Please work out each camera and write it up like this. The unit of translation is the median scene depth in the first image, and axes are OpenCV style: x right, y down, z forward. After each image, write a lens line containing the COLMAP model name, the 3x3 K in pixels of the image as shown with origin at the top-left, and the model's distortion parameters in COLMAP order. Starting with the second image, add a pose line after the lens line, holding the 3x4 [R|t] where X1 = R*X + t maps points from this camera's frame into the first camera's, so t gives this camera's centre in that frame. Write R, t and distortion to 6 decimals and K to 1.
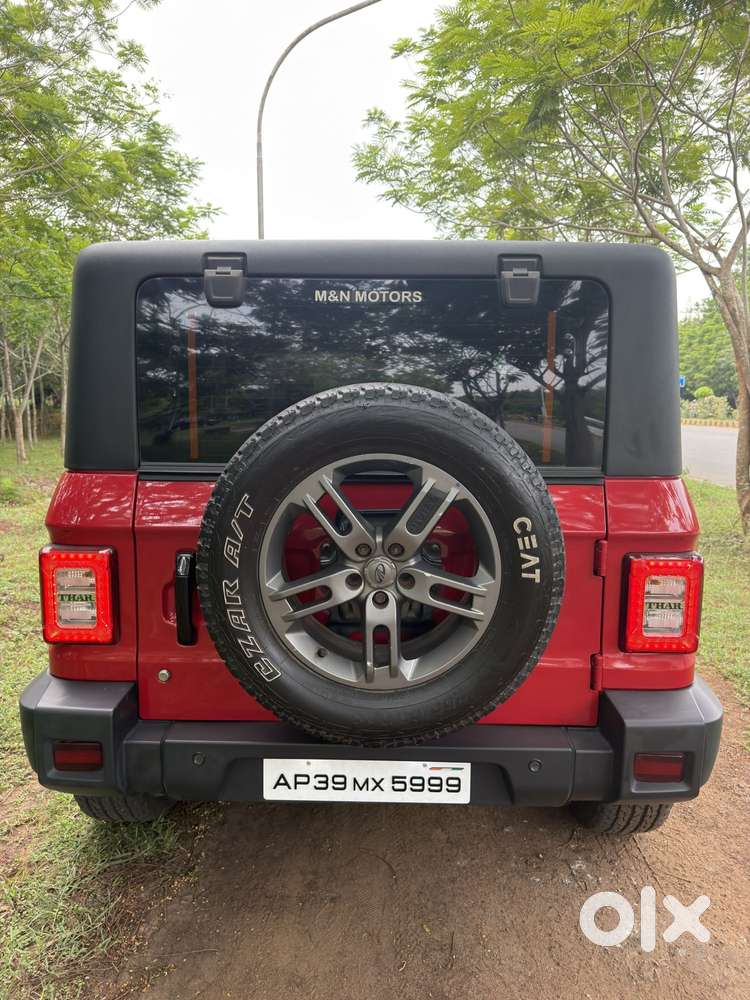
lens RADIAL K [[718.7, 0, 381.7], [0, 718.7, 492.1], [0, 0, 1]] dist [0.023828, -0.045802]
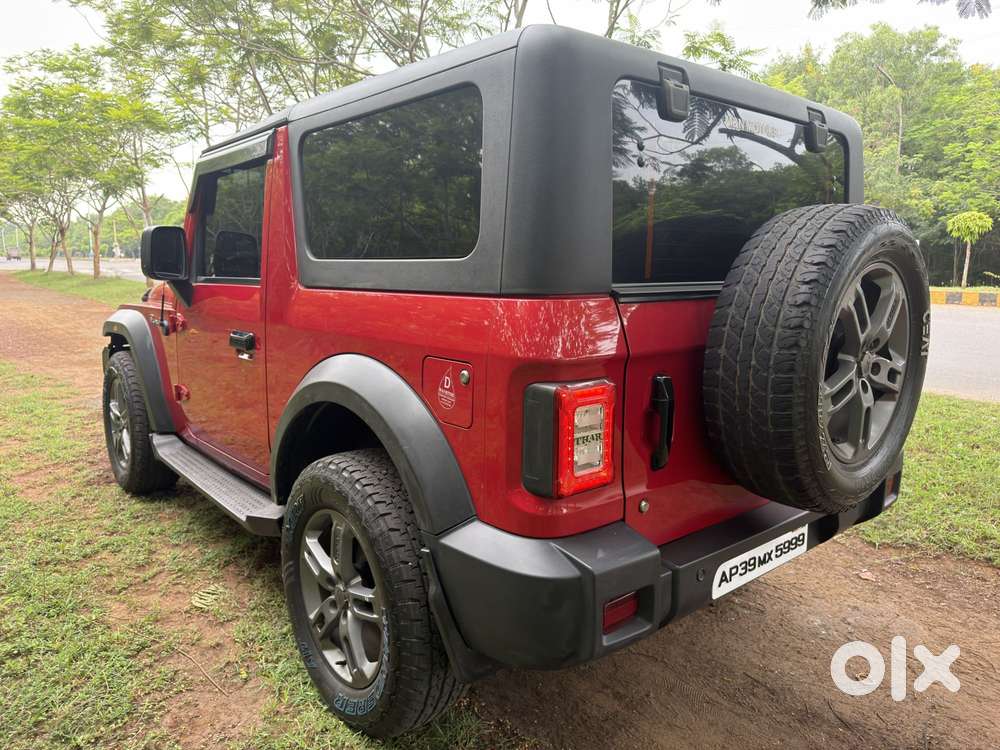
lens RADIAL K [[719.4, 0, 500.0], [0, 719.4, 375.0], [0, 0, 1]] dist [0.035368, -0.073177]
pose [[0.739582, -0.102697, 0.665186, -1.069147], [0.070628, 0.994676, 0.075039, -0.002536], [-0.669351, -0.008516, 0.742898, 0.428471]]
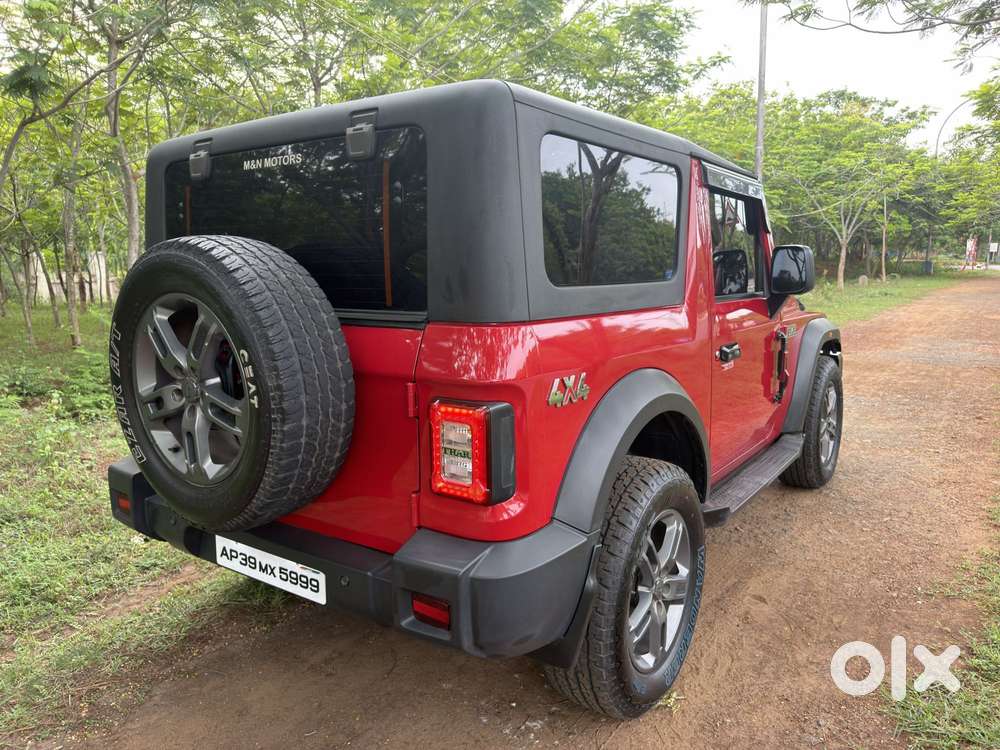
lens RADIAL K [[718.7, 0, 482.3], [0, 718.7, 390.0], [0, 0, 1]] dist [0.023828, -0.045802]
pose [[0.826552, 0.084893, -0.556421, 0.934112], [-0.055339, 0.996028, 0.069759, -0.001872], [0.560133, -0.026868, 0.827967, 0.201749]]
